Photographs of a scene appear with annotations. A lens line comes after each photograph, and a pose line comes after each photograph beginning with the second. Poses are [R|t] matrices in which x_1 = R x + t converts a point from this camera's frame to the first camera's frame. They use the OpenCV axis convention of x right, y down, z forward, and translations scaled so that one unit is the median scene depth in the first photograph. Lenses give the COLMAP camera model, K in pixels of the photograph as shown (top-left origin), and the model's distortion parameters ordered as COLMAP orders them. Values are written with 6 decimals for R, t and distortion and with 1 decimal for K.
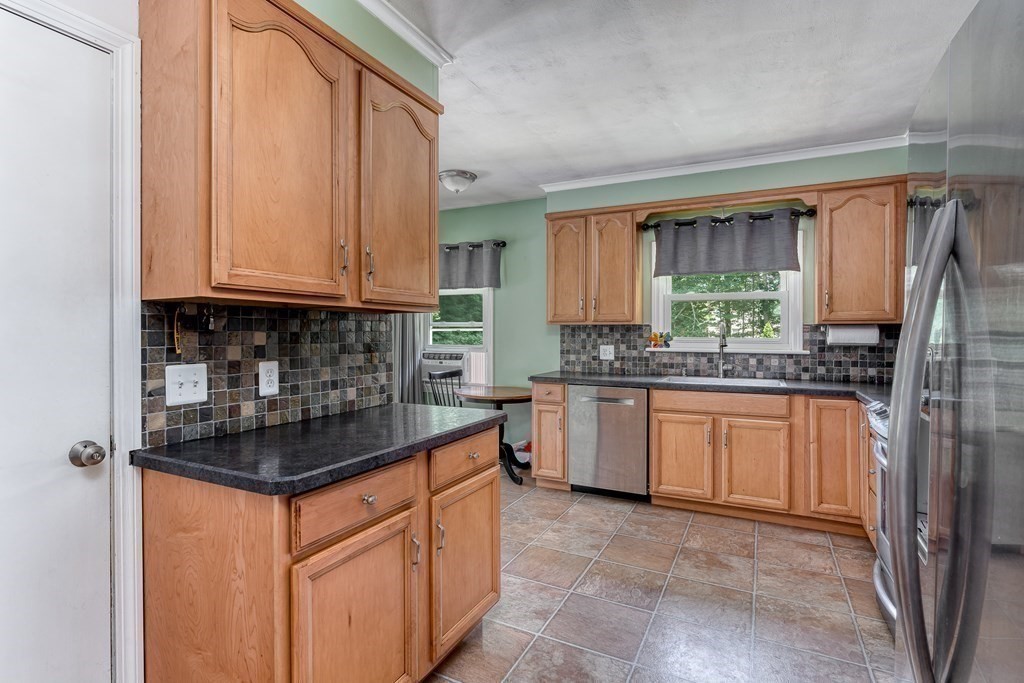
lens RADIAL K [[501.0, 0, 508.5], [0, 501.0, 337.0], [0, 0, 1]] dist [-0.004687, 0.000809]
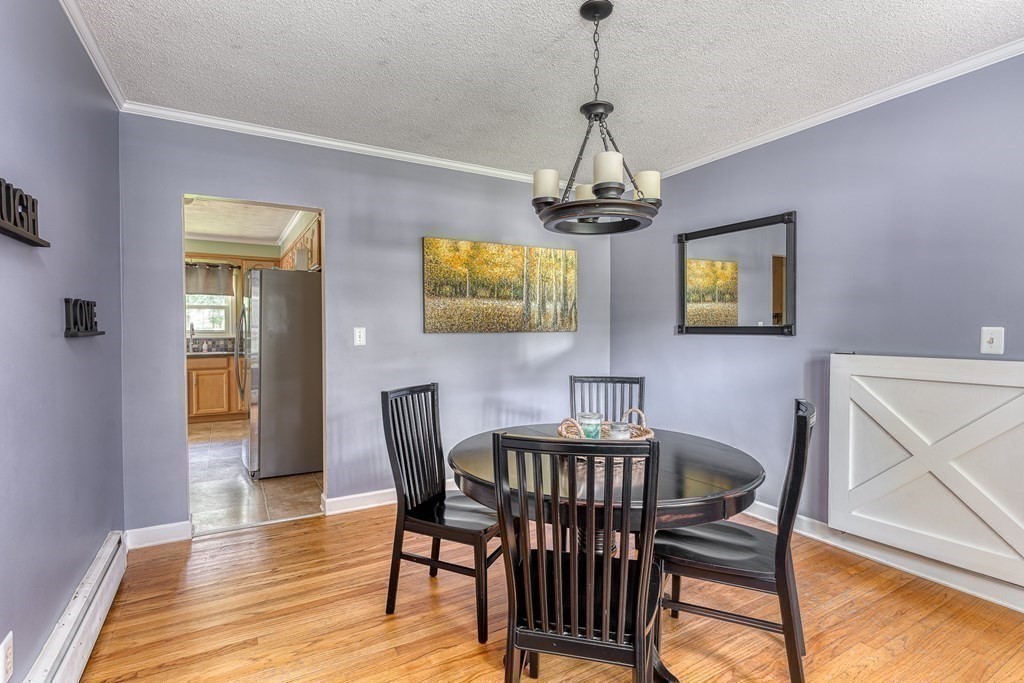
lens RADIAL K [[501.0, 0, 511.9], [0, 501.0, 337.7], [0, 0, 1]] dist [-0.004687, 0.000809]
pose [[0.547955, -0.017093, 0.836333, -0.446013], [0.009662, 0.999854, 0.014104, 0.014801], [-0.836452, 0.000352, 0.548040, -0.948507]]
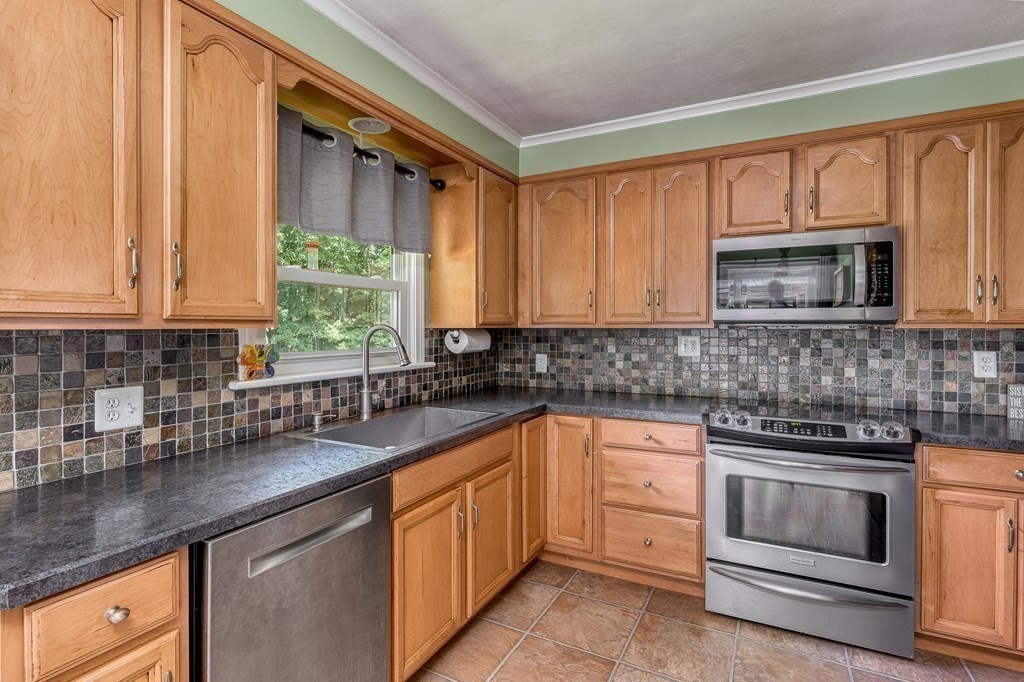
lens RADIAL K [[501.0, 0, 503.2], [0, 501.0, 327.1], [0, 0, 1]] dist [-0.004687, 0.000809]
pose [[0.017844, -0.004448, 0.999831, -0.161504], [0.008077, 0.999958, 0.004305, -0.027871], [-0.999808, 0.007999, 0.017879, 0.822845]]
